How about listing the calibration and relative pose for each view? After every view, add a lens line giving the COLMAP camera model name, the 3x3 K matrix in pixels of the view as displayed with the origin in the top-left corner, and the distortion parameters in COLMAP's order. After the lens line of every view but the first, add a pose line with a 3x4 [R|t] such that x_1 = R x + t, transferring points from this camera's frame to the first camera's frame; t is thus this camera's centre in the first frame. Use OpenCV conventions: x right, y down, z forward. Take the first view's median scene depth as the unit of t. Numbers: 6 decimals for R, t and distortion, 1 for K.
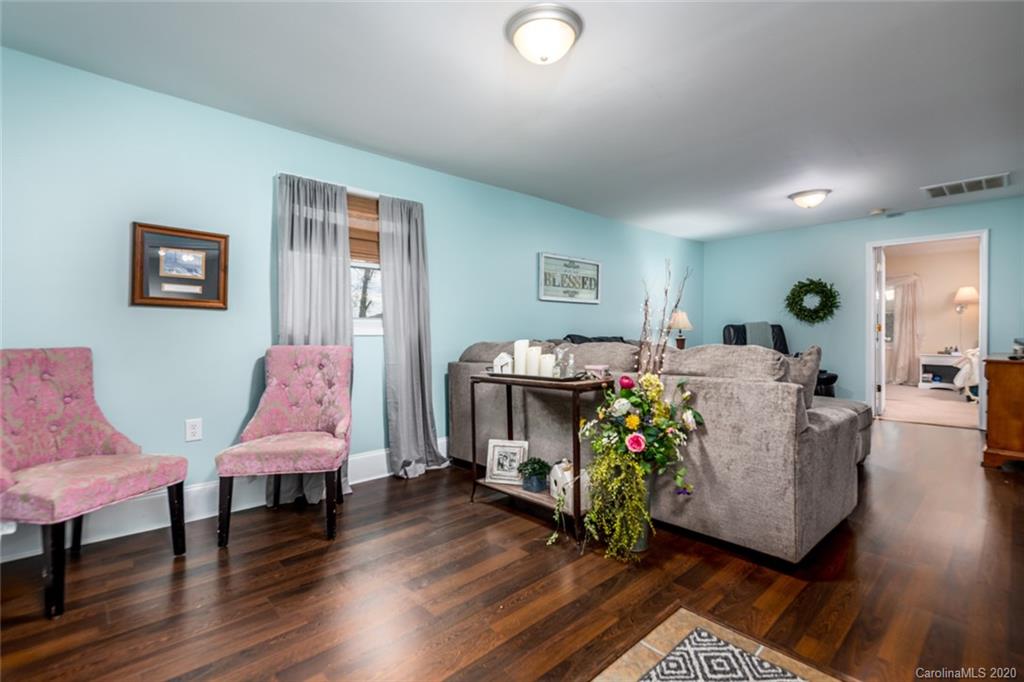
lens RADIAL K [[465.4, 0, 512.5], [0, 465.4, 339.2], [0, 0, 1]] dist [0.012537, -0.000009]
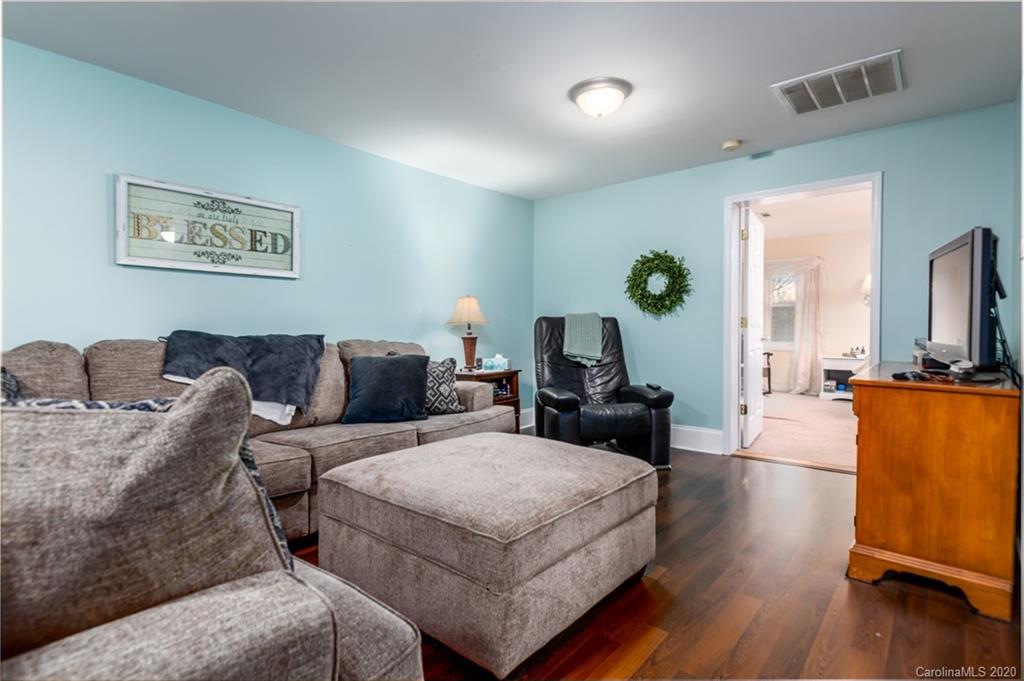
lens RADIAL K [[497.1, 0, 509.6], [0, 497.1, 337.2], [0, 0, 1]] dist [0.026916, -0.000387]
pose [[0.993594, 0.003528, 0.112953, 0.409648], [-0.003934, 0.999987, 0.003369, -0.004463], [-0.112940, -0.003791, 0.993595, 0.353311]]
